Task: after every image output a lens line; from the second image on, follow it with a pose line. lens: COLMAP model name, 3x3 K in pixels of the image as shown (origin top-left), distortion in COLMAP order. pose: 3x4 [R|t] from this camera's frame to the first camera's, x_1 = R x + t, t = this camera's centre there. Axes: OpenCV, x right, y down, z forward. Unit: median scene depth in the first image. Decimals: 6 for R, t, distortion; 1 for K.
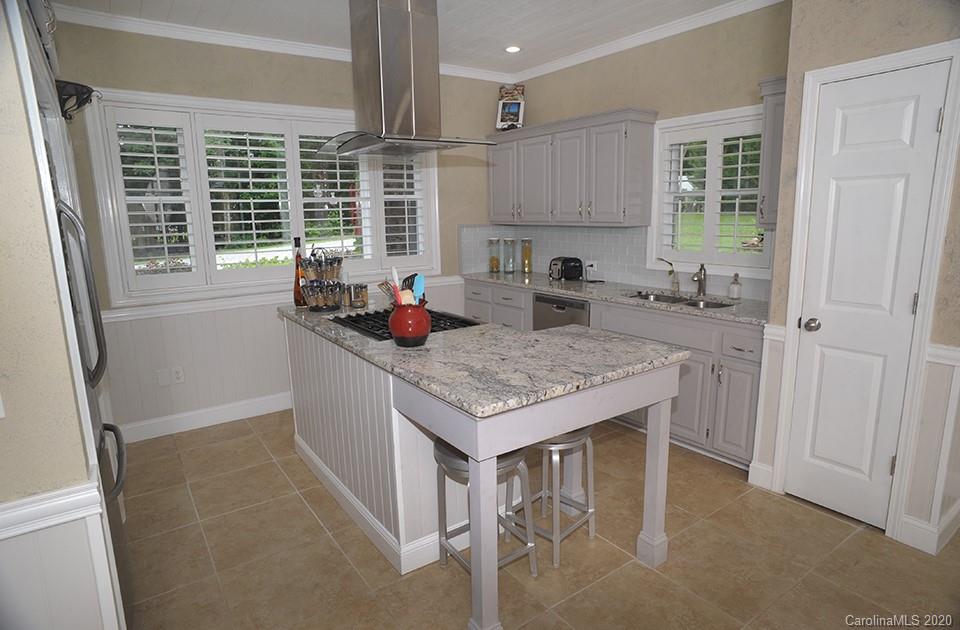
lens RADIAL K [[541.4, 0, 486.3], [0, 541.4, 317.8], [0, 0, 1]] dist [-0.106050, 0.072717]
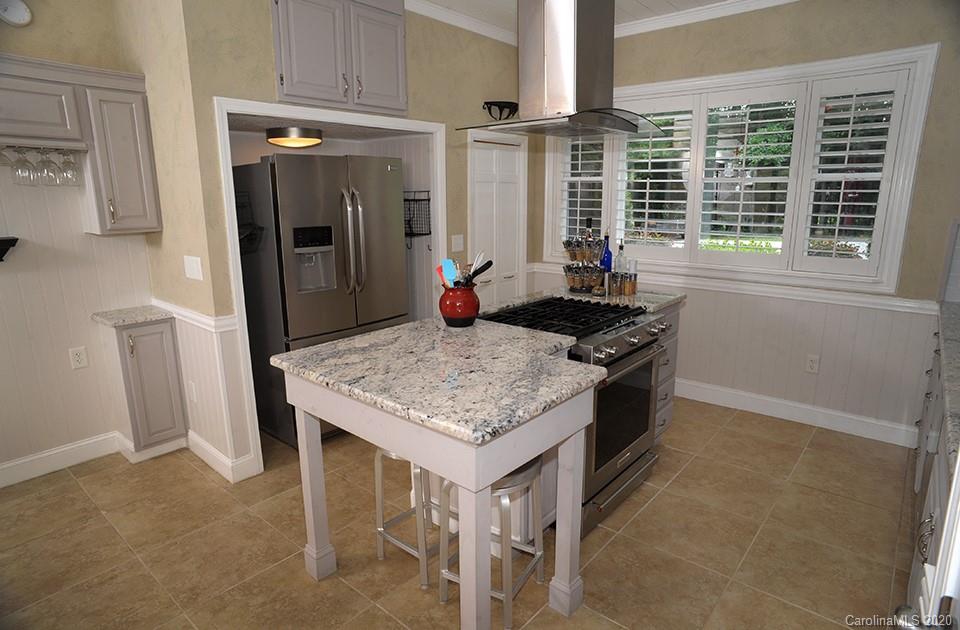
lens RADIAL K [[541.4, 0, 486.3], [0, 541.4, 317.8], [0, 0, 1]] dist [-0.106050, 0.072717]
pose [[0.246548, 0.233532, -0.940573, 0.996947], [-0.184665, 0.964071, 0.190960, -0.201672], [0.951374, 0.126610, 0.280815, 0.861922]]
